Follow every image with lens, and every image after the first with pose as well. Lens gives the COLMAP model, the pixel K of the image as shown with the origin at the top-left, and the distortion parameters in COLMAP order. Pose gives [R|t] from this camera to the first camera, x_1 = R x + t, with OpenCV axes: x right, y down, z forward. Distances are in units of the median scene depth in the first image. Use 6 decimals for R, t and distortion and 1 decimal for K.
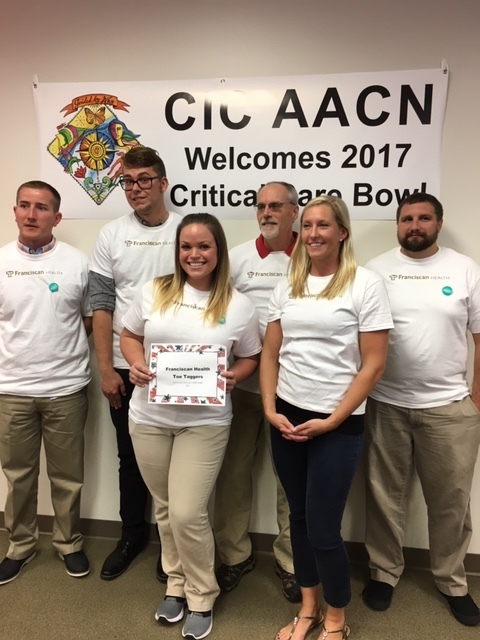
lens RADIAL K [[540.9, 0, 240.0], [0, 540.9, 320.0], [0, 0, 1]] dist [0.079357, -0.121019]
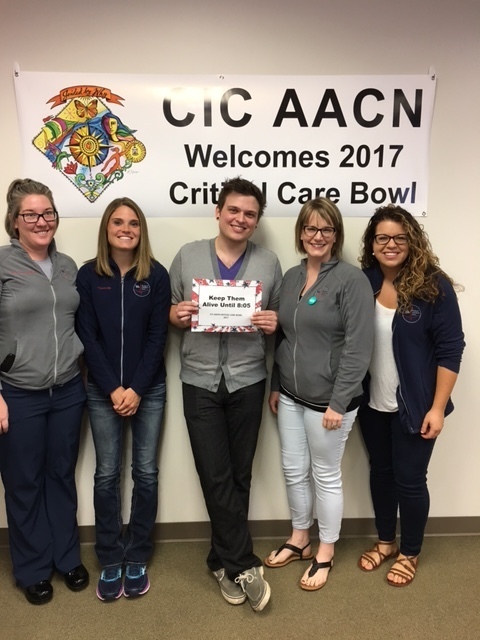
lens RADIAL K [[540.9, 0, 240.0], [0, 540.9, 320.0], [0, 0, 1]] dist [0.079357, -0.121019]
pose [[0.980675, -0.044532, 0.190508, -0.203198], [0.039817, 0.998800, 0.028506, -0.023815], [-0.191549, -0.020369, 0.981272, 0.009374]]
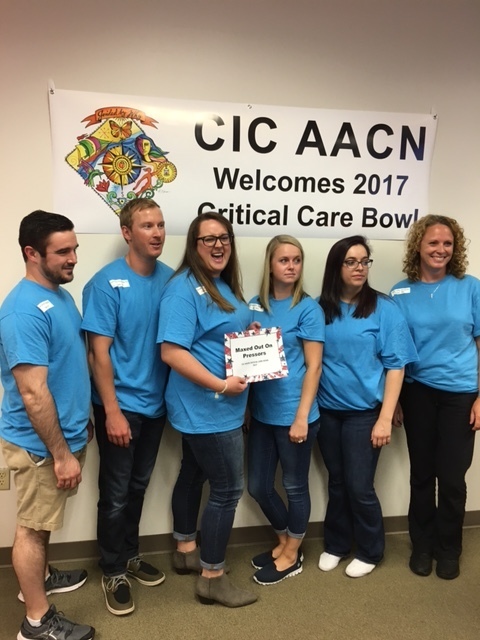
lens RADIAL K [[540.9, 0, 240.0], [0, 540.9, 320.0], [0, 0, 1]] dist [0.079357, -0.121019]
pose [[0.944088, -0.038235, 0.327468, -0.401533], [0.035309, 0.999266, 0.014876, -0.039701], [-0.327797, -0.002481, 0.944745, 0.005449]]
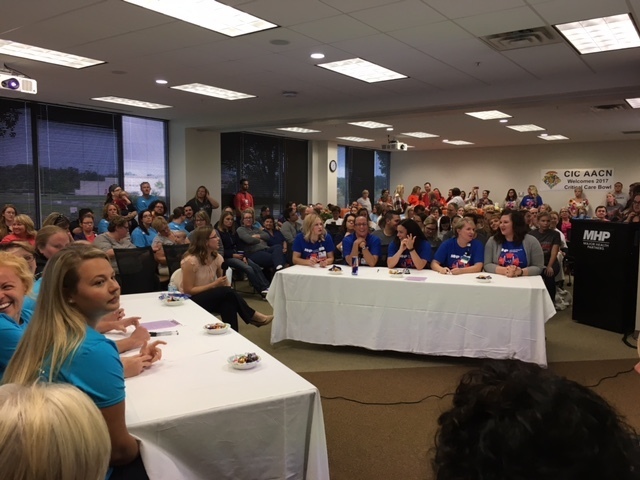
lens RADIAL K [[540.9, 0, 320.0], [0, 540.9, 240.0], [0, 0, 1]] dist [0.079357, -0.121019]
pose [[0.891726, 0.030833, -0.451525, 0.210719], [-0.055513, 0.997595, -0.041510, 0.760806], [0.449159, 0.062081, 0.891292, -5.624794]]
